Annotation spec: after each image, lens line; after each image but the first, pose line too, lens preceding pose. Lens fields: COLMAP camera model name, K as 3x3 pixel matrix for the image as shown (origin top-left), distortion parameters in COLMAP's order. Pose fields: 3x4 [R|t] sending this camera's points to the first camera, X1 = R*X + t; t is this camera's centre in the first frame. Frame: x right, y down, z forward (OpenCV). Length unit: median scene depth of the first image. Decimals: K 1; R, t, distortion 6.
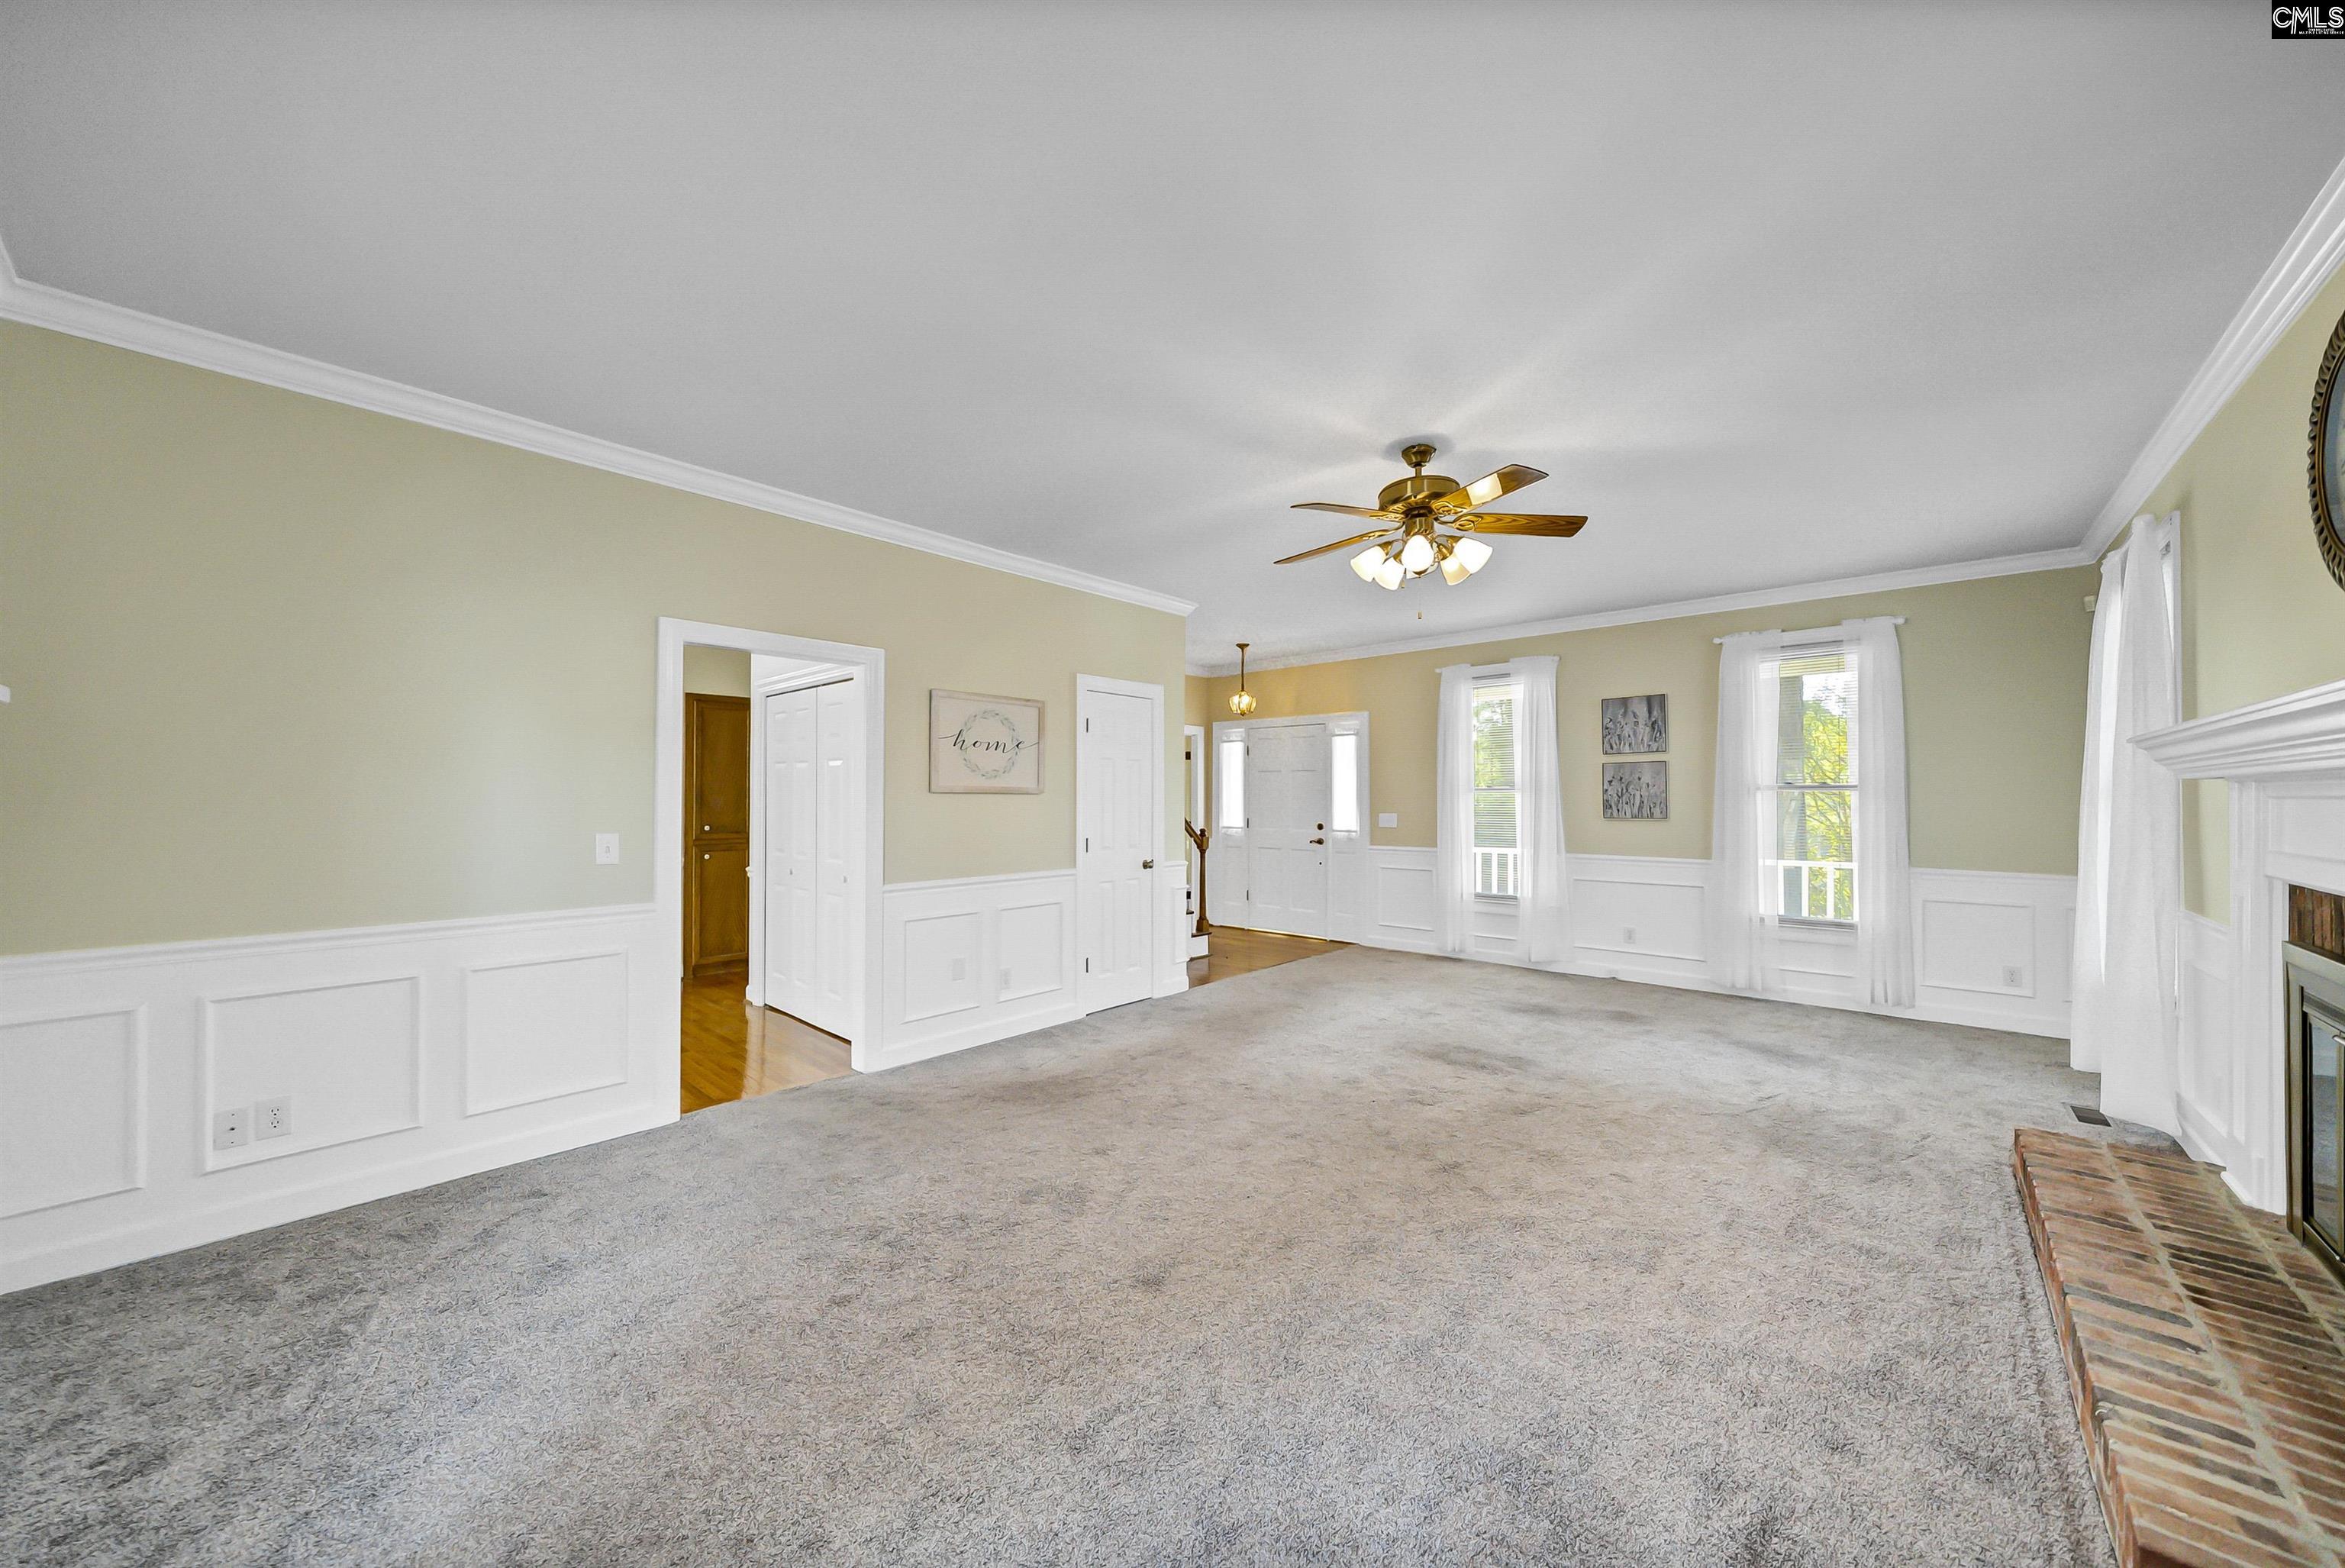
lens RADIAL K [[827.1, 0, 1178.0], [0, 827.1, 787.8], [0, 0, 1]] dist [-0.006542, -0.000379]
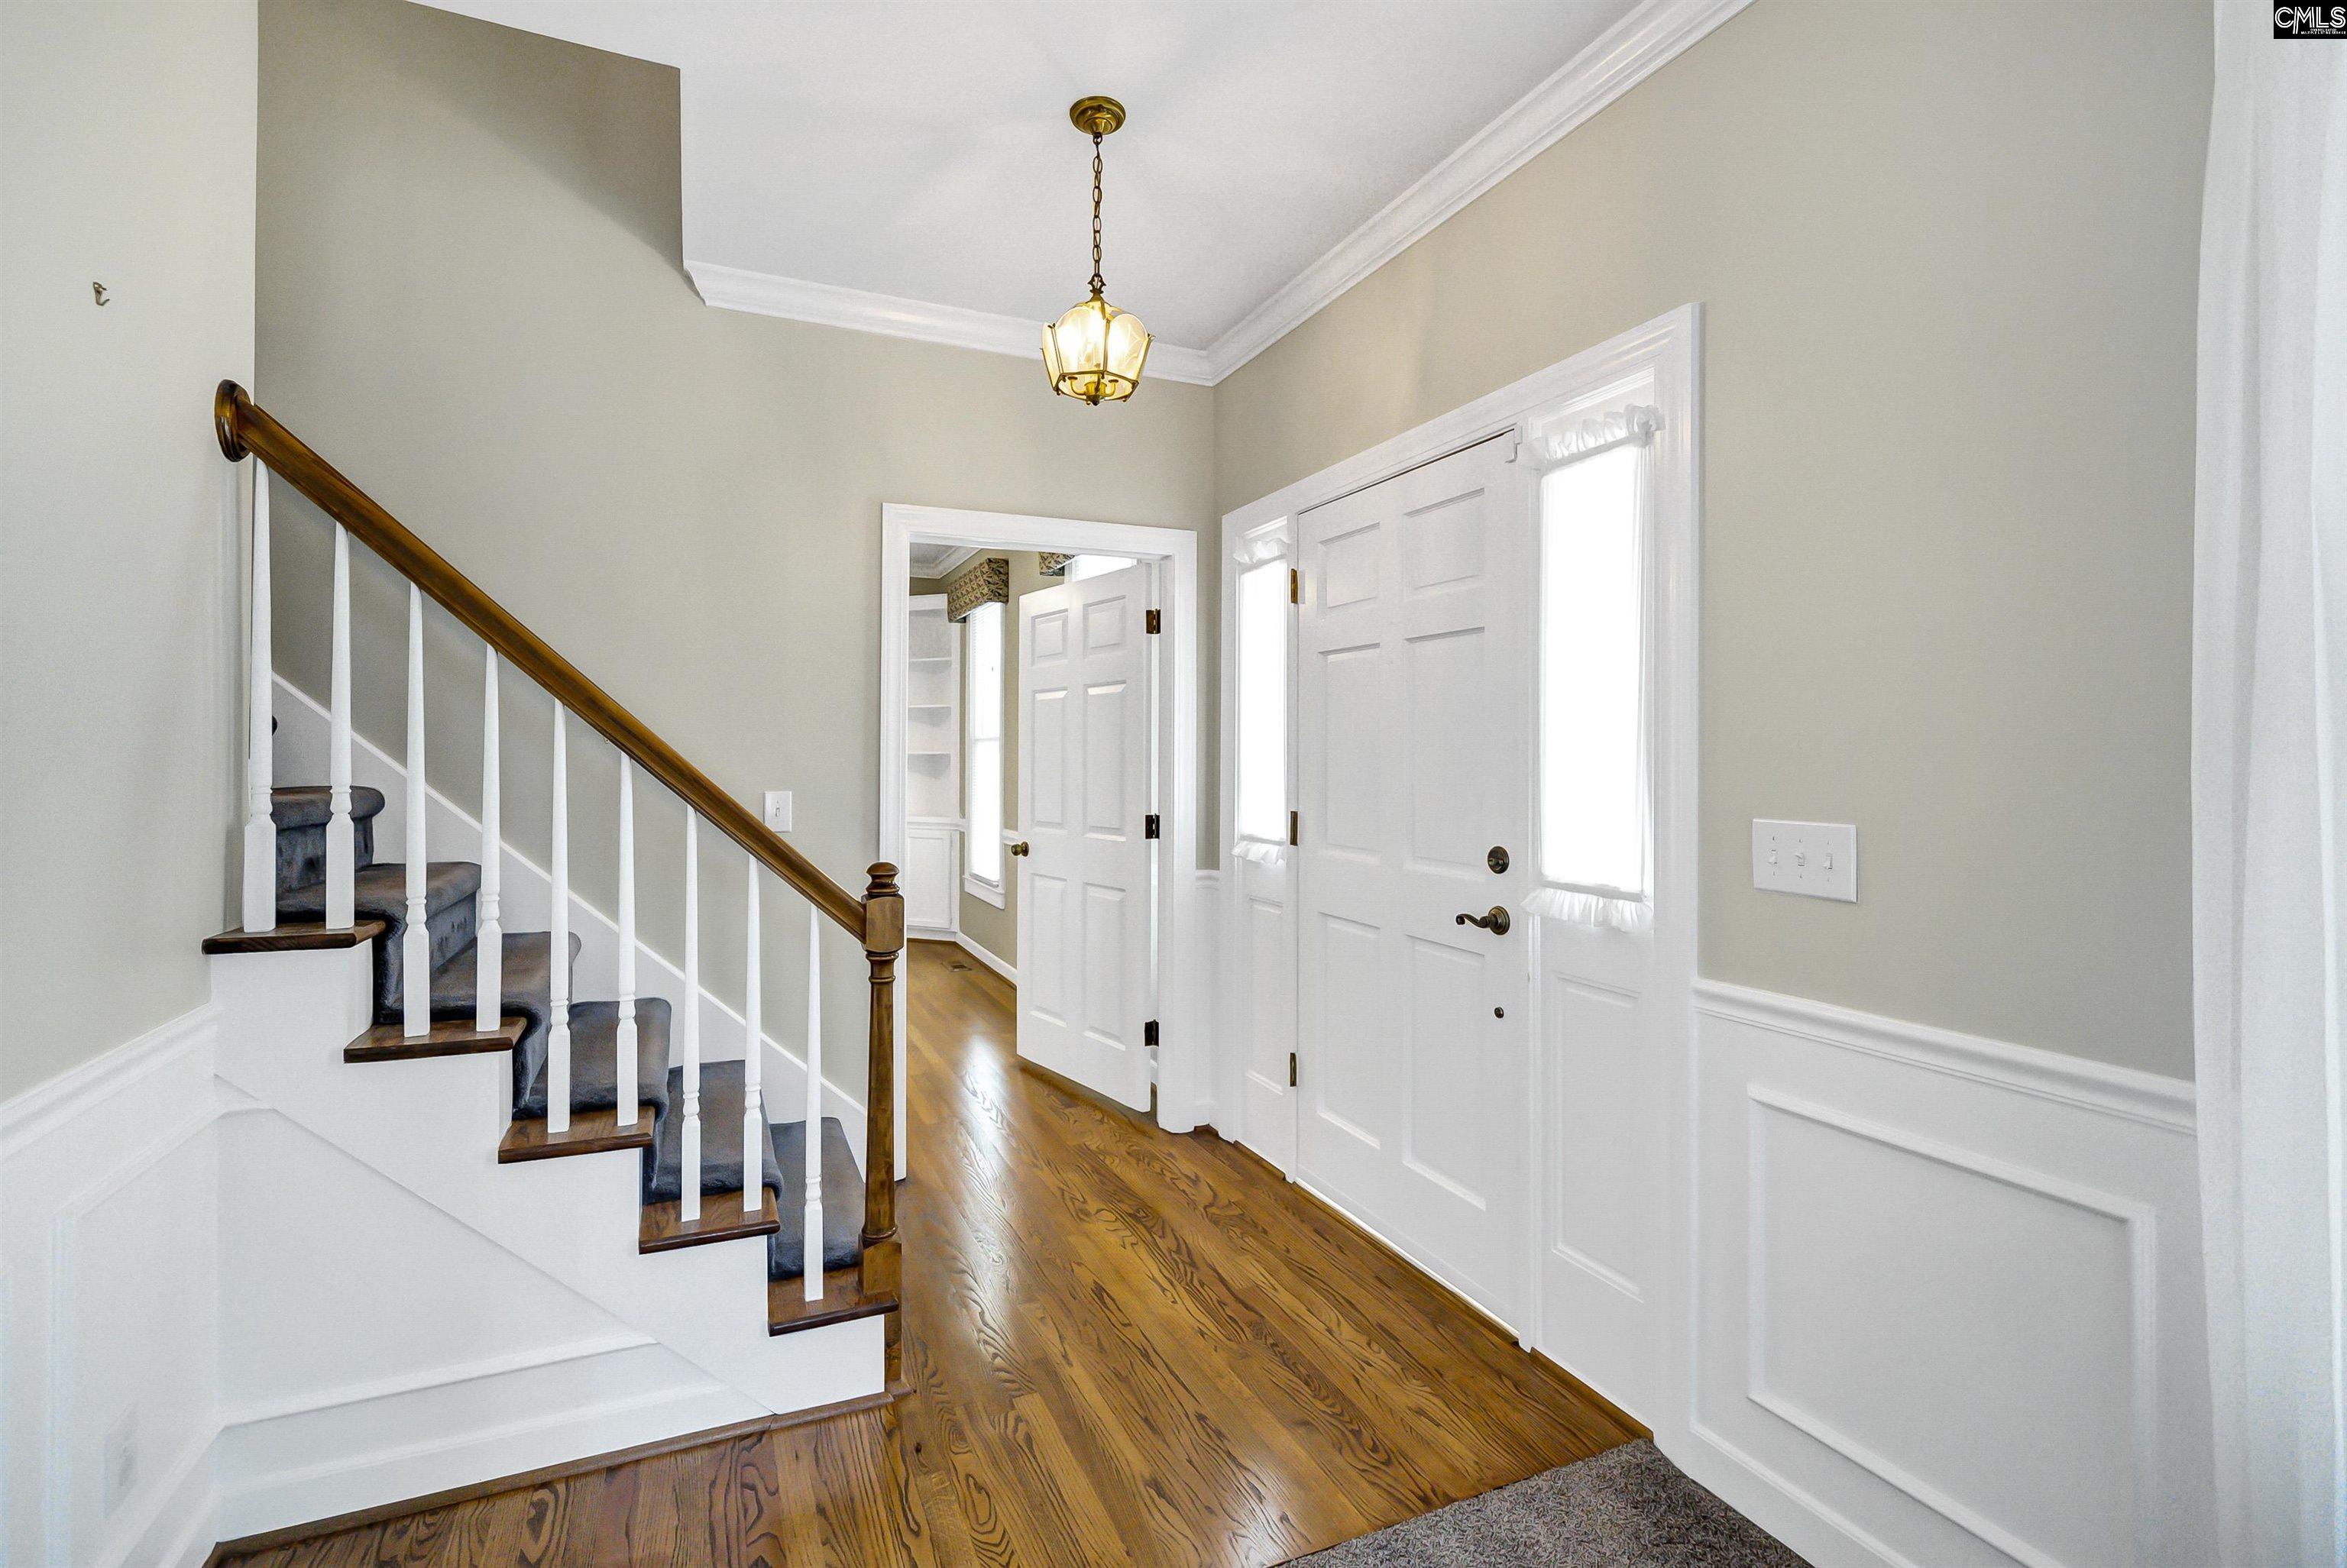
lens RADIAL K [[1018.0, 0, 1172.8], [0, 1018.0, 742.2], [0, 0, 1]] dist [-0.002939, 0.000080]
pose [[0.920815, -0.003952, -0.389980, 0.316391], [0.003020, 0.999991, -0.003003, 0.020892], [0.389988, 0.001587, 0.920819, 1.089750]]
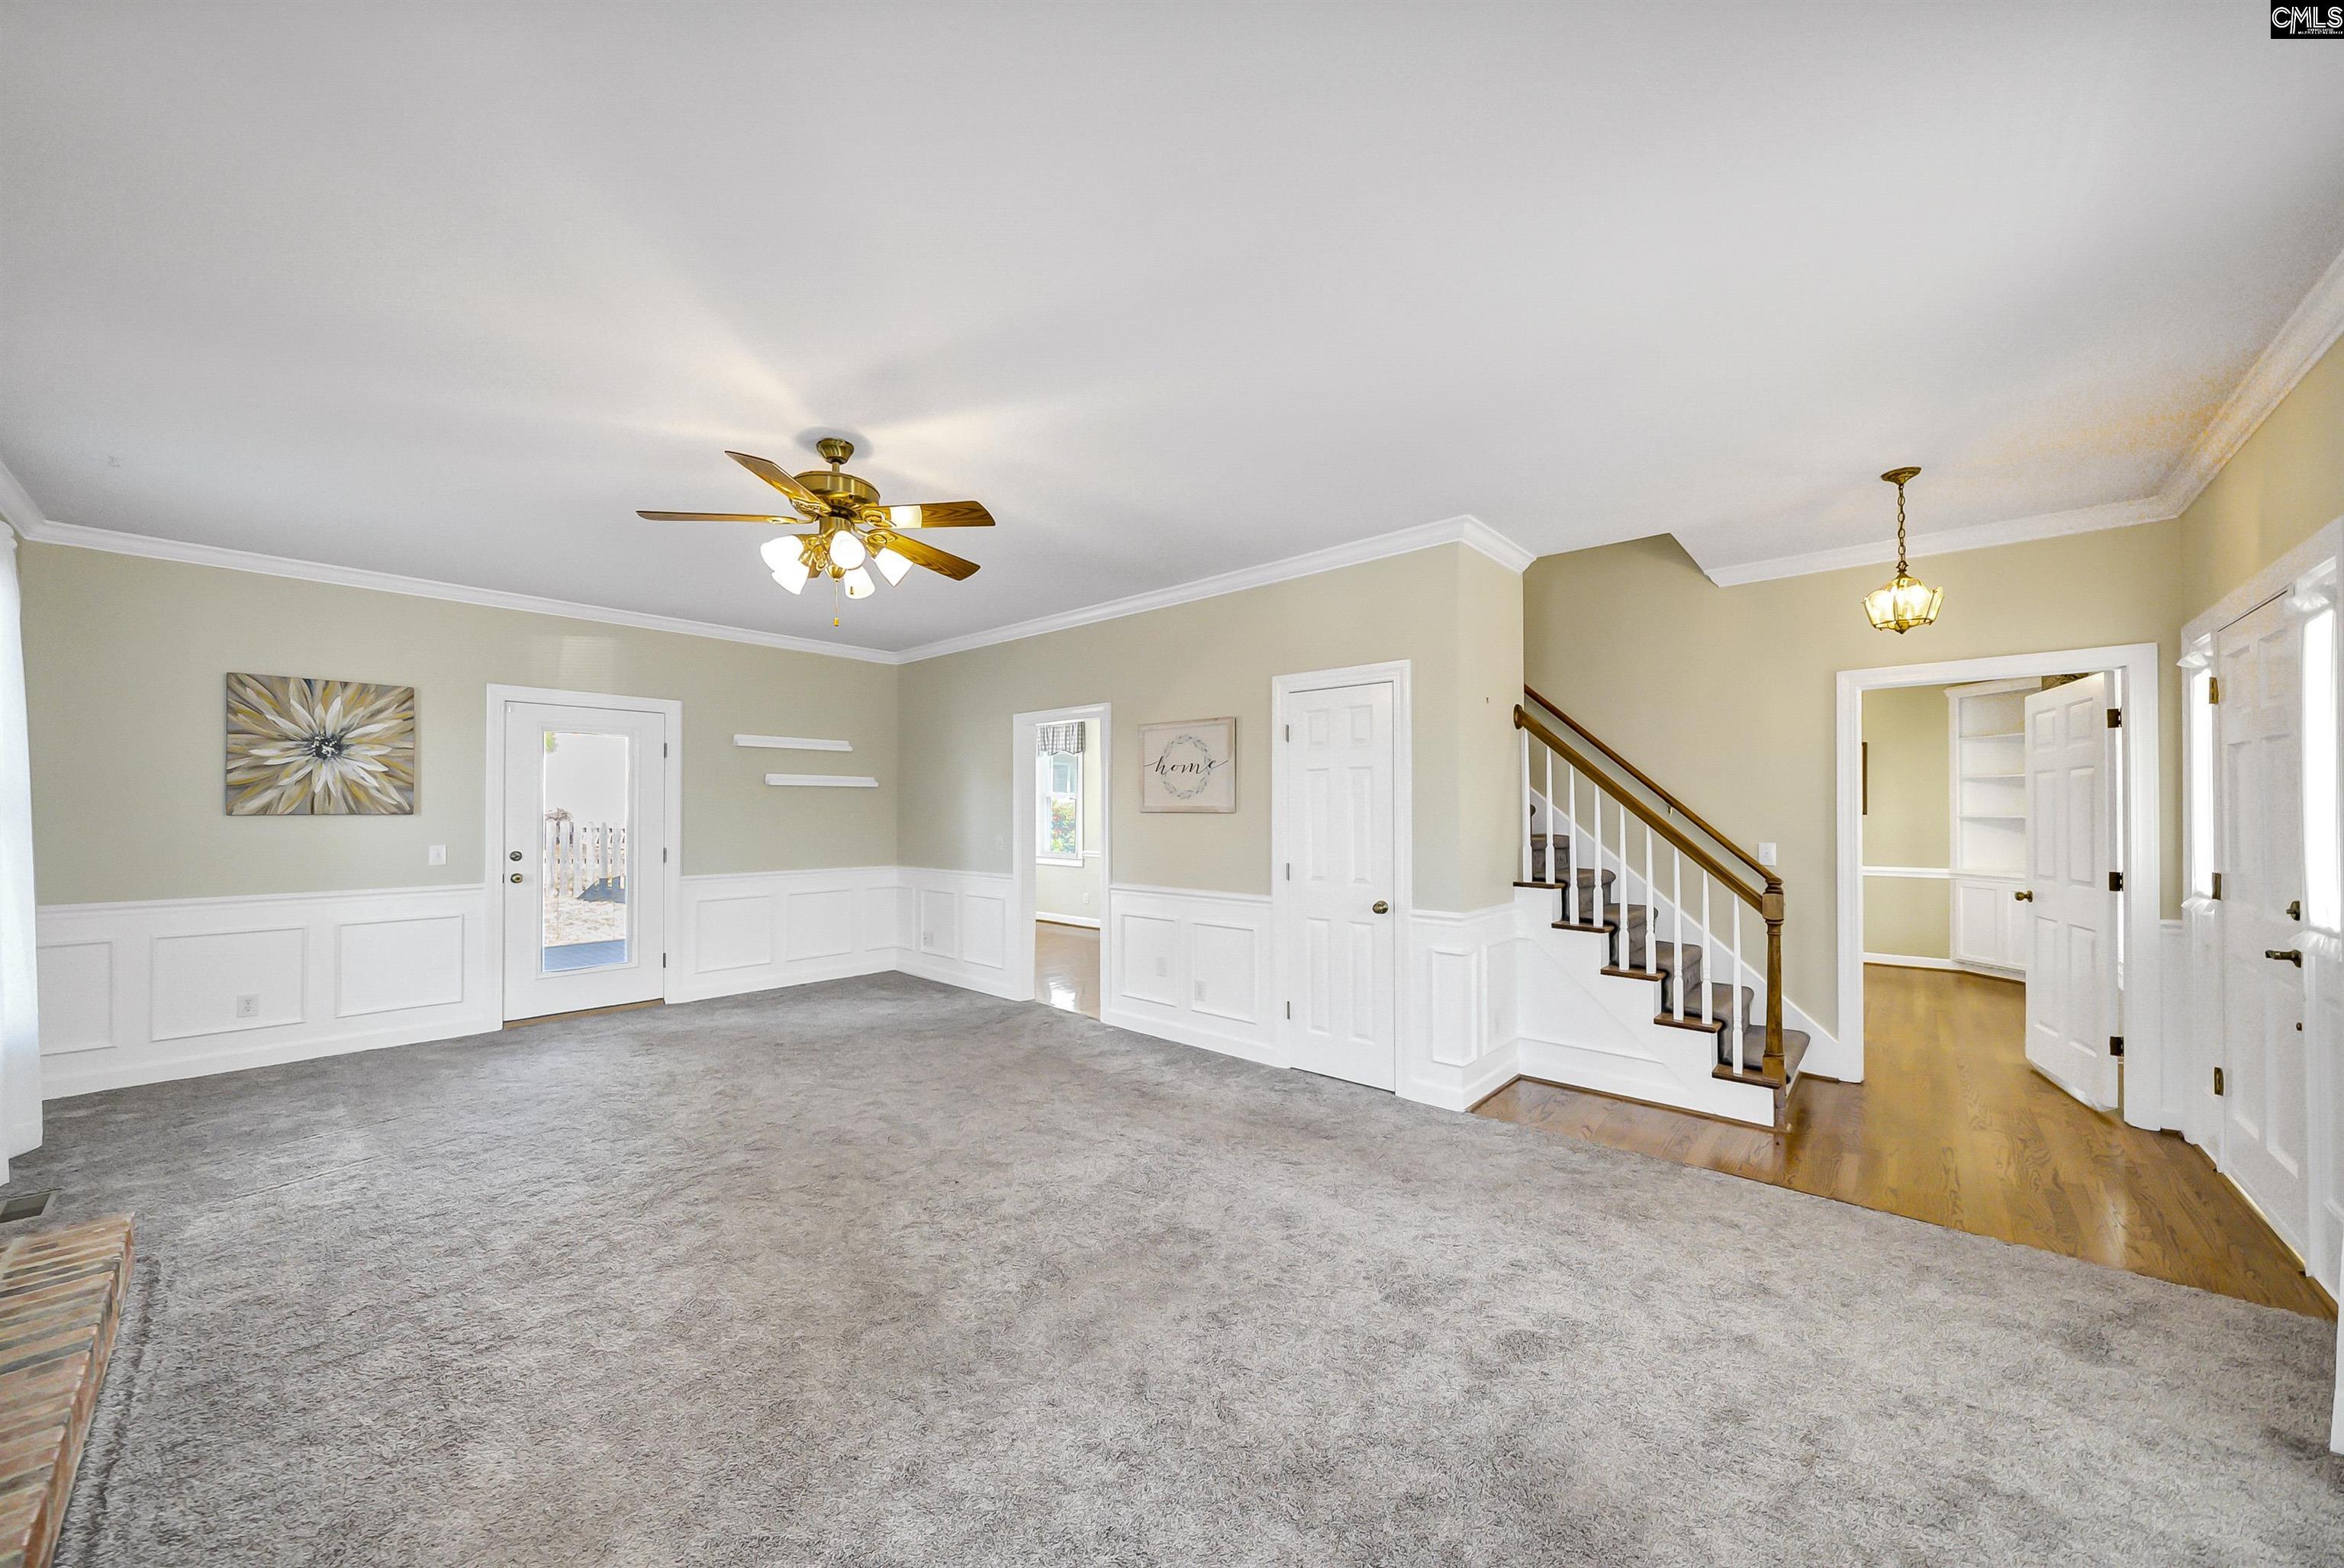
lens RADIAL K [[826.8, 0, 1117.1], [0, 826.8, 808.5], [0, 0, 1]] dist [-0.006542, -0.000379]
pose [[-0.036431, -0.005518, -0.999321, 0.787917], [0.012589, 0.999903, -0.005980, 0.006287], [0.999257, -0.012798, -0.036358, 0.884129]]
